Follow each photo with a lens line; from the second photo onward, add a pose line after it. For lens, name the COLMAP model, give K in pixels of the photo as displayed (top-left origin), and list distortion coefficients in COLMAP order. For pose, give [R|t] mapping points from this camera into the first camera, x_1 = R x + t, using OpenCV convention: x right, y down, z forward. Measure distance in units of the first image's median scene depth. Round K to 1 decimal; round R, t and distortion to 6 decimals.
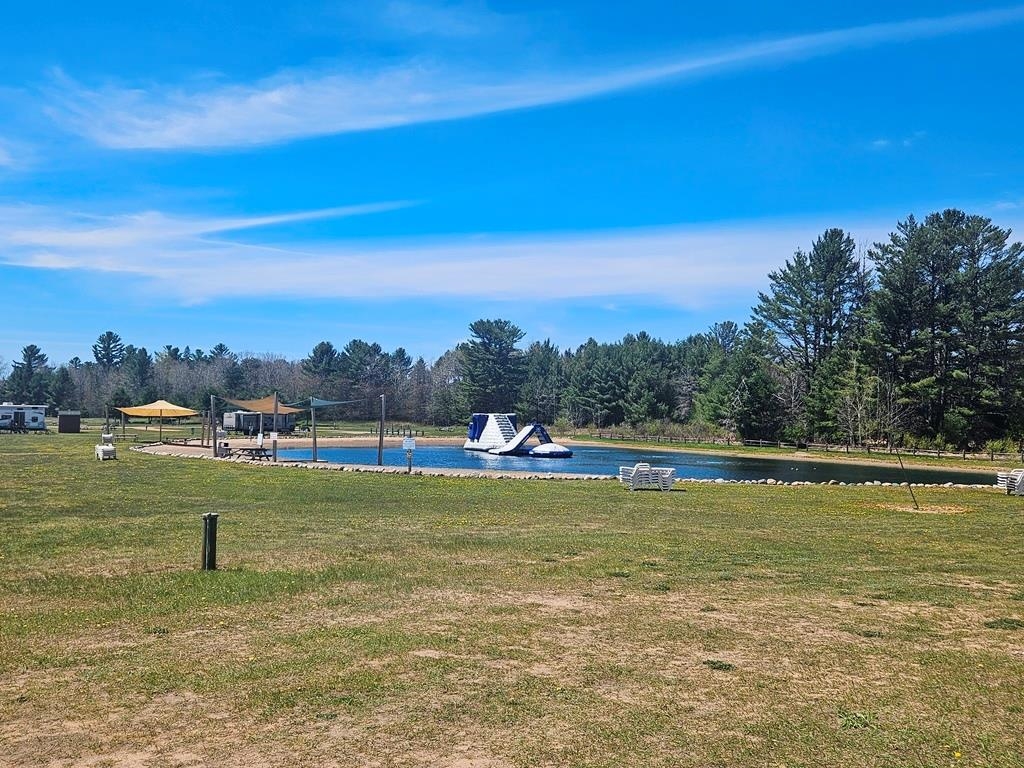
lens RADIAL K [[686.7, 0, 512.7], [0, 686.7, 380.4], [0, 0, 1]] dist [0.056970, -0.027174]
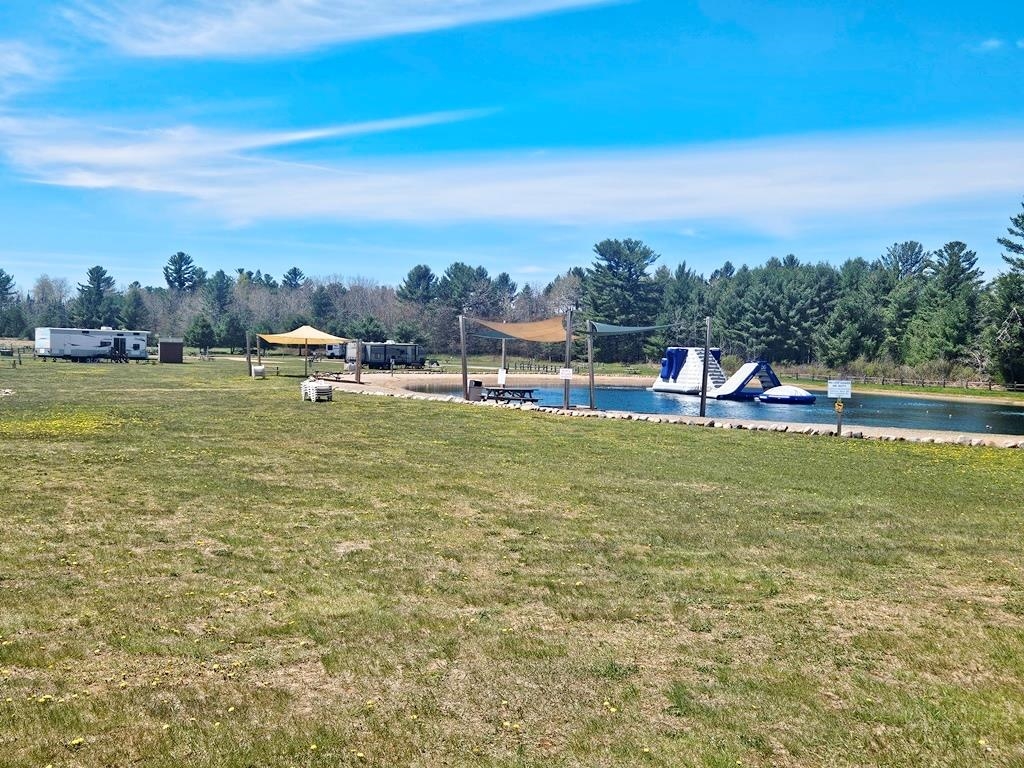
lens RADIAL K [[686.7, 0, 477.6], [0, 686.7, 386.2], [0, 0, 1]] dist [0.056970, -0.027174]
pose [[0.999072, 0.014470, -0.040561, -0.163226], [-0.010205, 0.994584, 0.103438, 0.006987], [0.041838, -0.102929, 0.993808, 0.105588]]
